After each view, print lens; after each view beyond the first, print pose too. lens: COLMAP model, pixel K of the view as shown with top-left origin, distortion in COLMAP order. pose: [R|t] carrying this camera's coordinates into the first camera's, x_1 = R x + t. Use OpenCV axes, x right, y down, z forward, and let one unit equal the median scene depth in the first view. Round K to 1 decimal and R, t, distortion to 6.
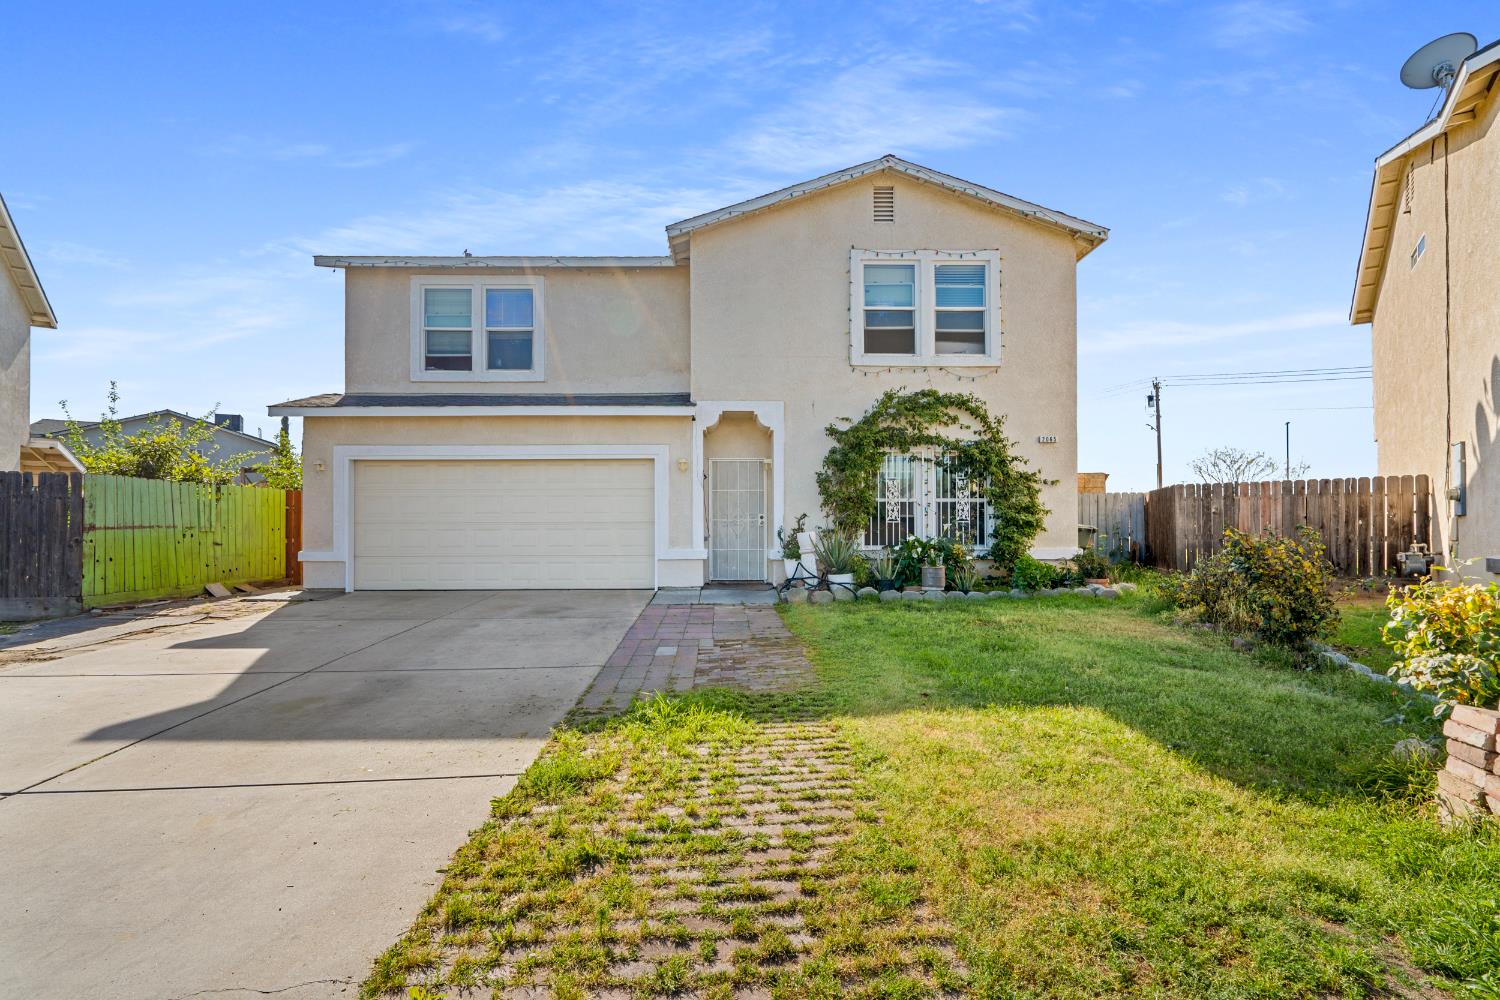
lens RADIAL K [[689.1, 0, 749.9], [0, 689.1, 516.2], [0, 0, 1]] dist [-0.001264, -0.000321]
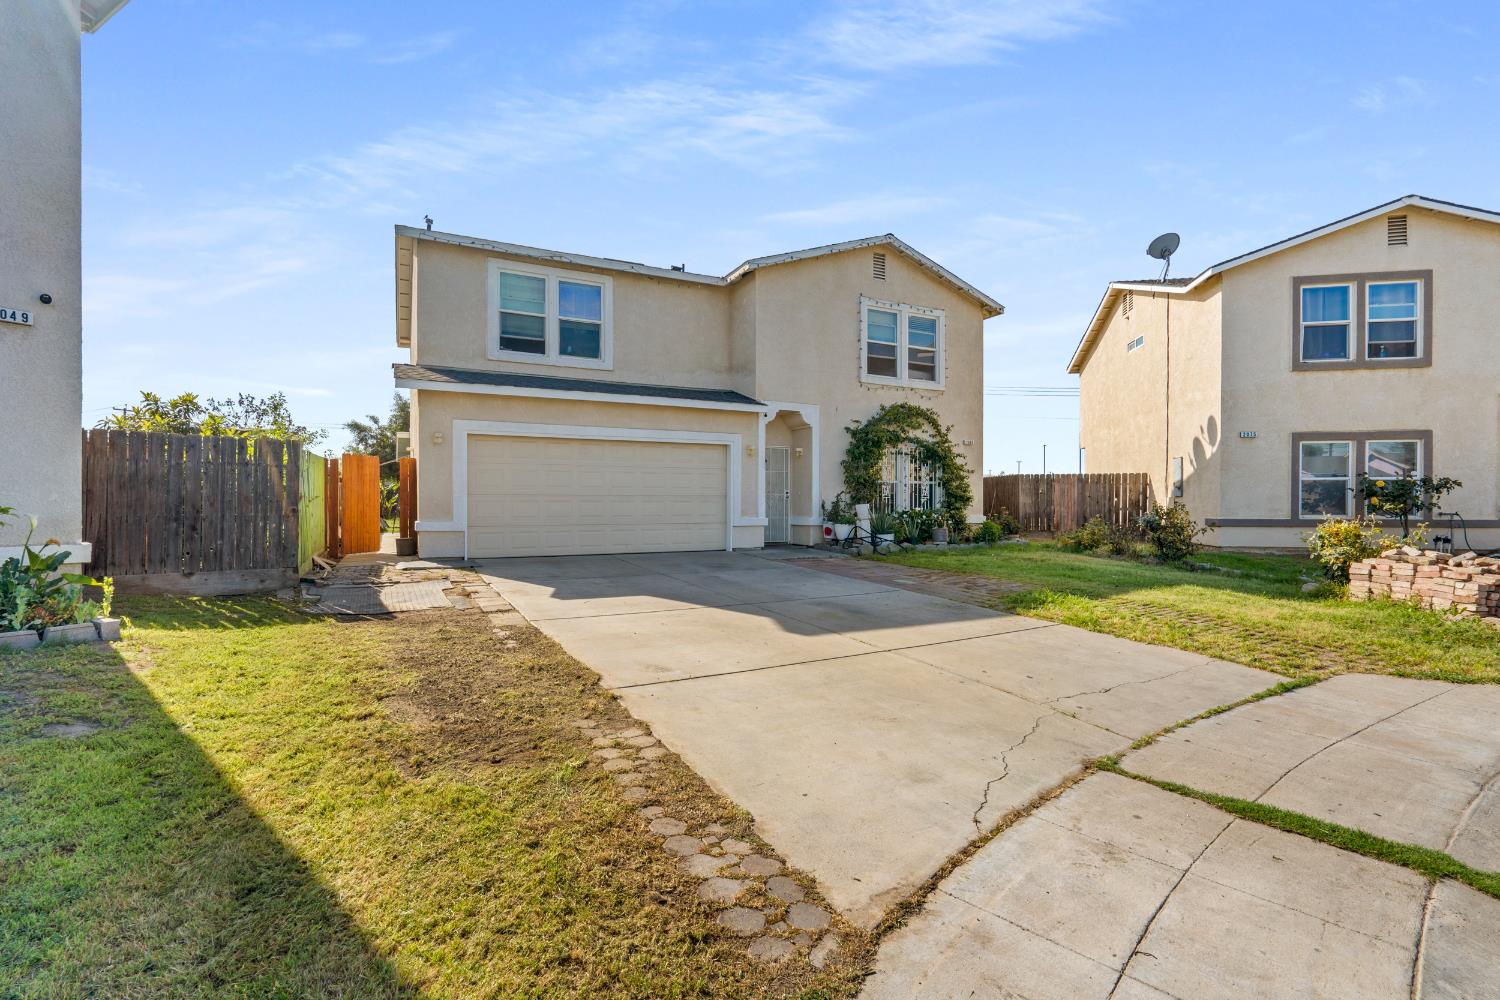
lens RADIAL K [[689.1, 0, 750.1], [0, 689.1, 490.7], [0, 0, 1]] dist [-0.001264, -0.000321]
pose [[0.898331, 0.012072, 0.439154, -0.643461], [-0.012568, 0.999919, -0.001777, 0.001106], [-0.439140, -0.003923, 0.898410, -0.127616]]
